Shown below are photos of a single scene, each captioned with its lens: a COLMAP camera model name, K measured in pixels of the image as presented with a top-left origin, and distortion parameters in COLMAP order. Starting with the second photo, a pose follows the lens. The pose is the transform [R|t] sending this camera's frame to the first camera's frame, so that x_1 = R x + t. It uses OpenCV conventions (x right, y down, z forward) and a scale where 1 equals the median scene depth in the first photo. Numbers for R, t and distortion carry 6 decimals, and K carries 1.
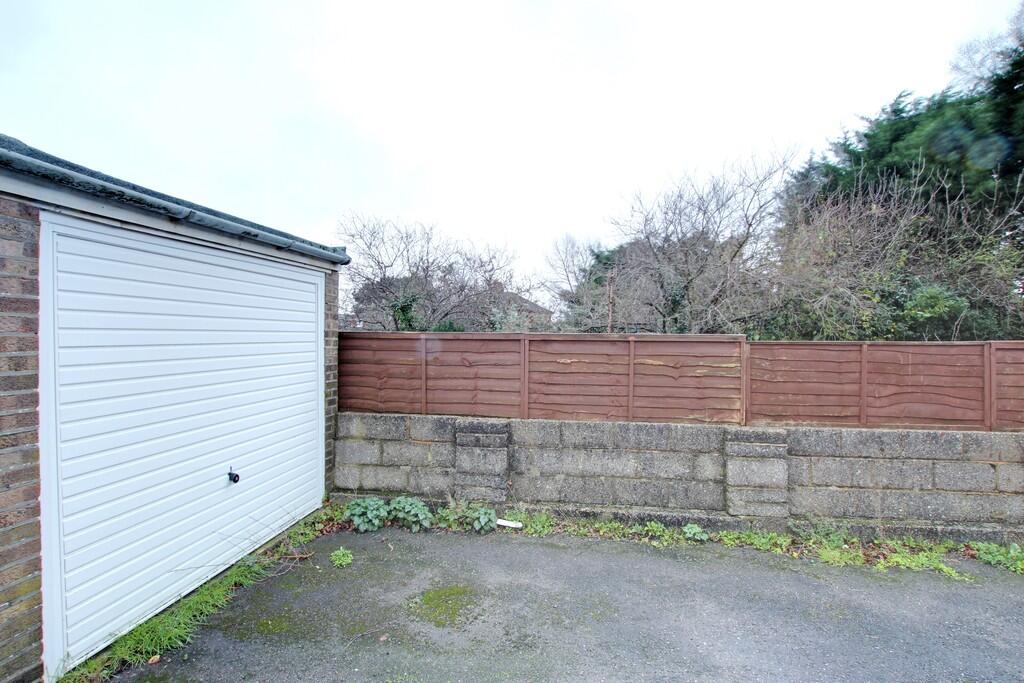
lens RADIAL K [[471.6, 0, 510.5], [0, 471.6, 340.5], [0, 0, 1]] dist [-0.021539, 0.000173]
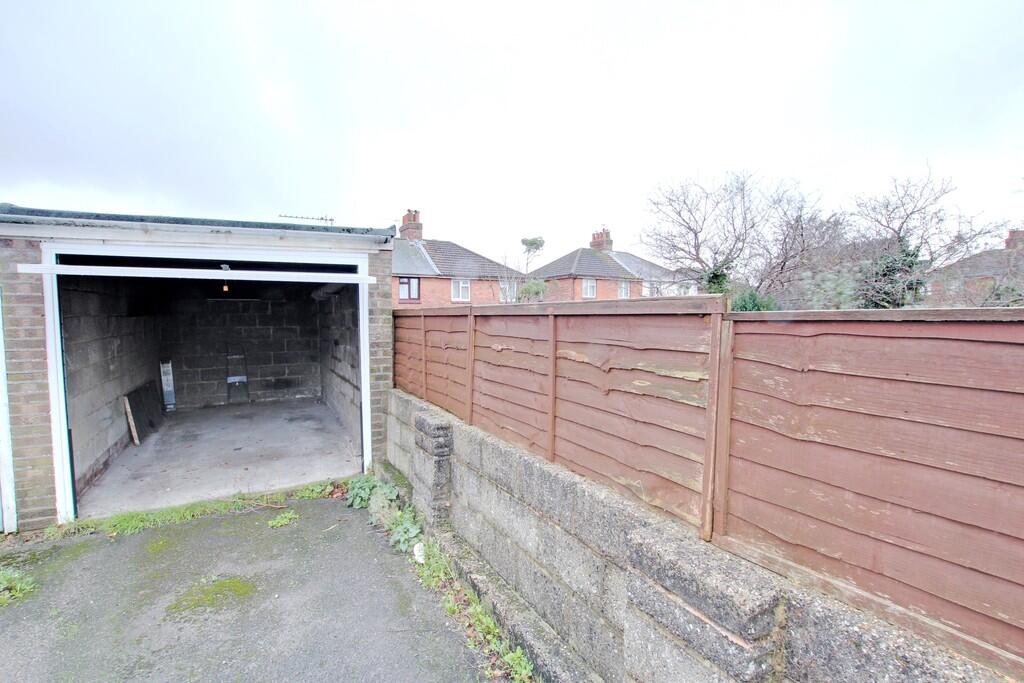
lens RADIAL K [[471.6, 0, 512.5], [0, 471.6, 342.4], [0, 0, 1]] dist [-0.021539, 0.000173]
pose [[0.617341, 0.032701, -0.786015, 0.688035], [0.005376, 0.998937, 0.045782, 0.007541], [0.786677, -0.032489, 0.616509, 0.655114]]
